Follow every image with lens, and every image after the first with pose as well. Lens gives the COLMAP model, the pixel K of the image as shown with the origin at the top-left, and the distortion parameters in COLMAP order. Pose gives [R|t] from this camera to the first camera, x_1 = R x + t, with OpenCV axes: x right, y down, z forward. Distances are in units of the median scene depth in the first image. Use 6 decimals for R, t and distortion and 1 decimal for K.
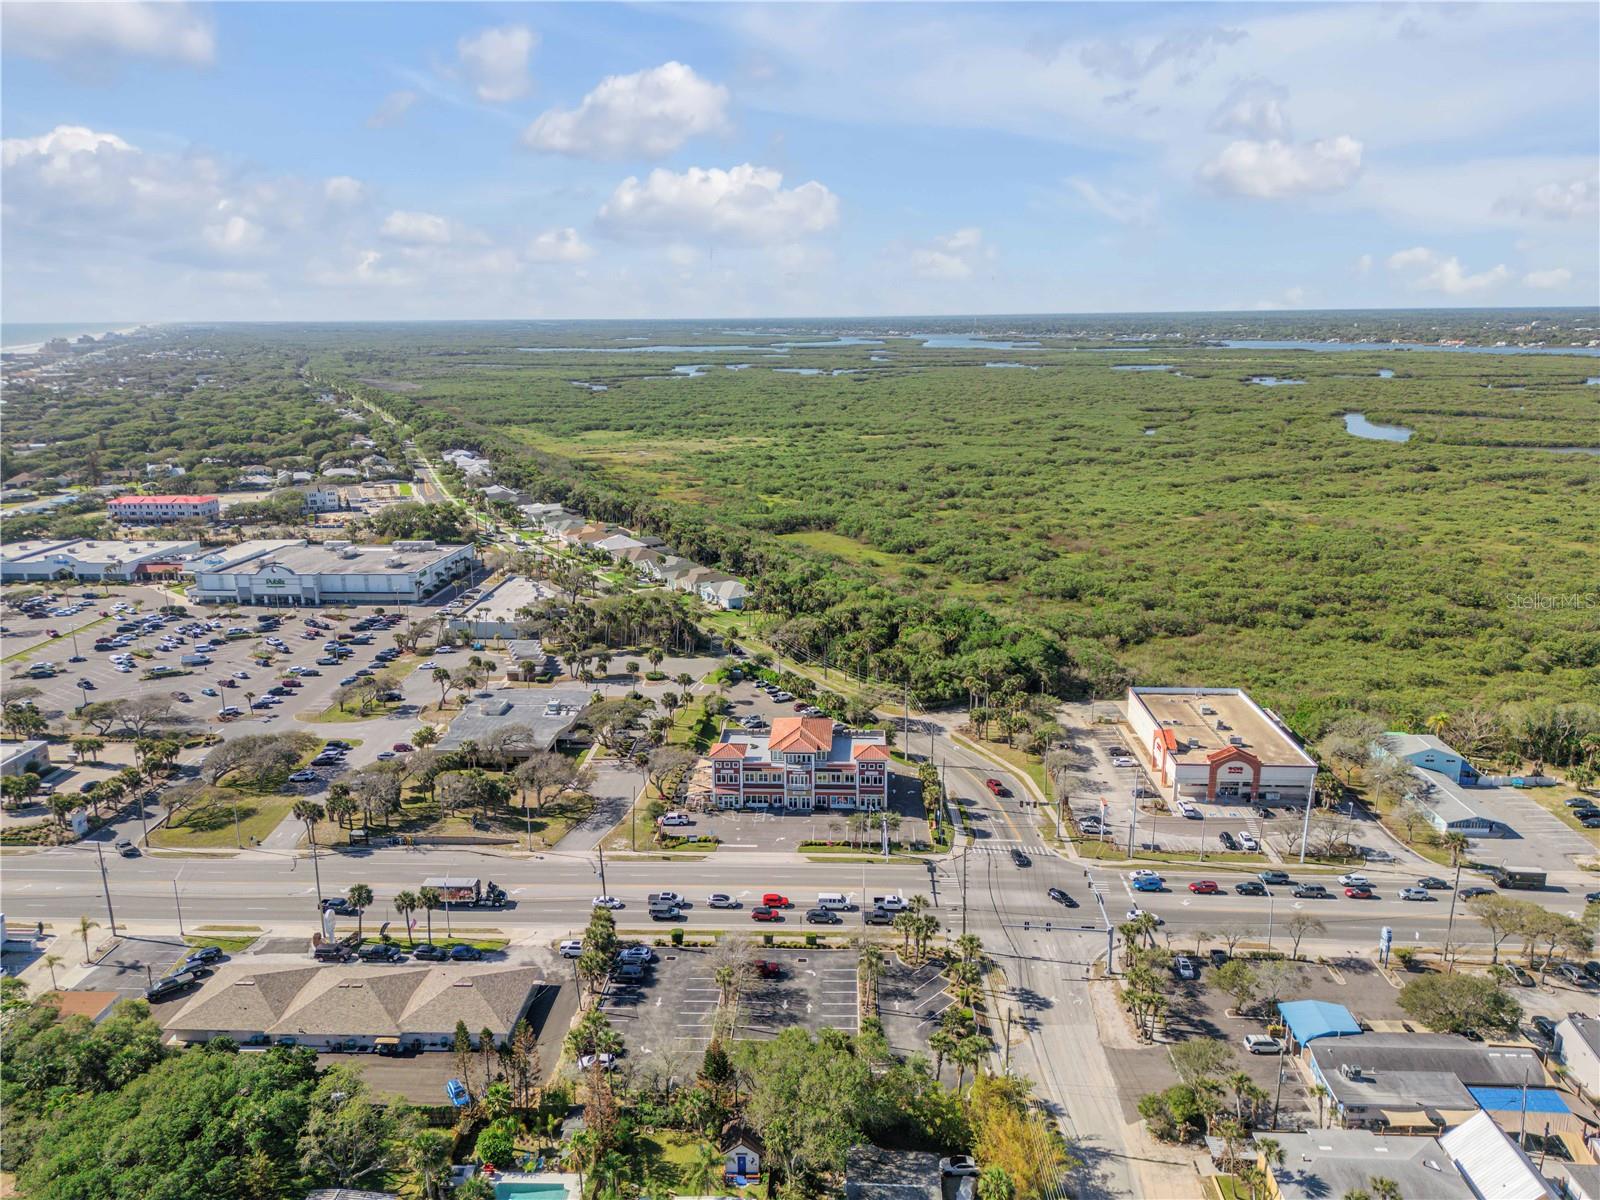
lens RADIAL K [[1113.6, 0, 800.0], [0, 1113.6, 600.0], [0, 0, 1]] dist [0.125233, -0.162556]
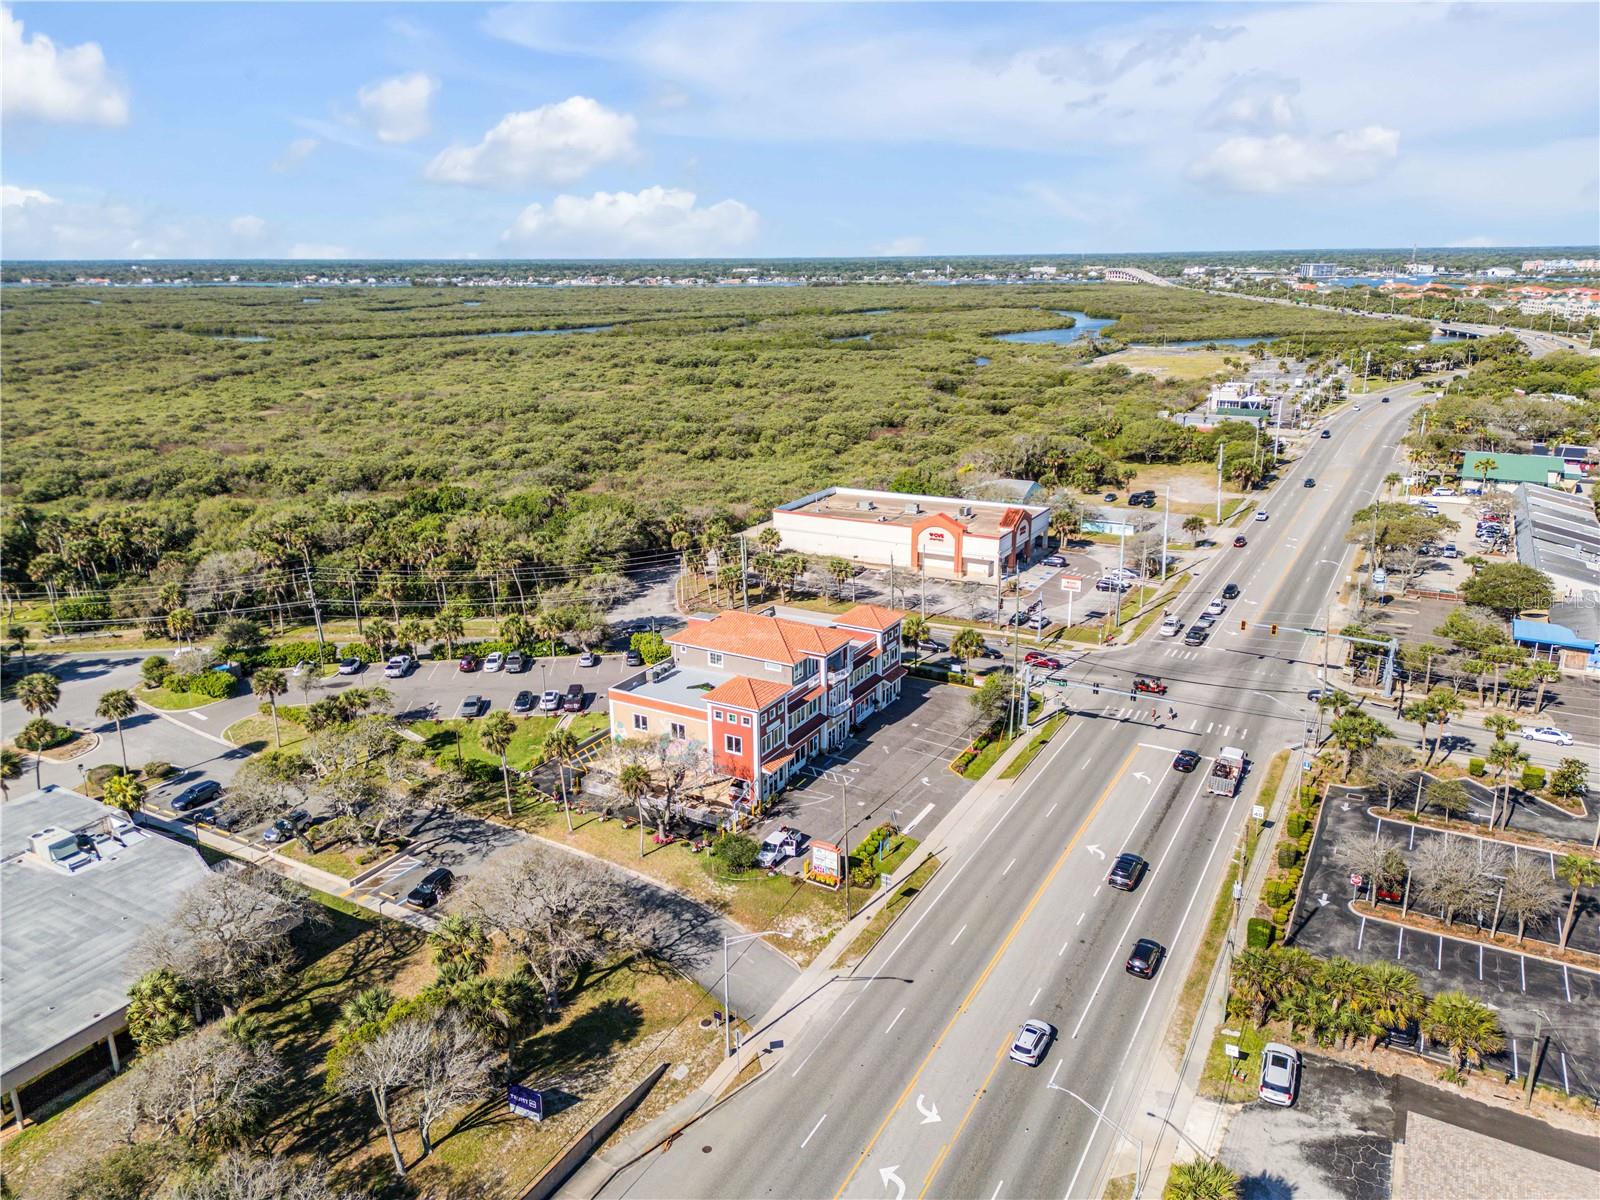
lens RADIAL K [[1117.0, 0, 800.0], [0, 1117.0, 600.0], [0, 0, 1]] dist [0.085701, -0.087017]
pose [[0.453074, -0.256342, 0.853822, -0.397165], [0.225877, 0.959522, 0.168216, 0.010130], [-0.862382, 0.116644, 0.492637, 0.588882]]
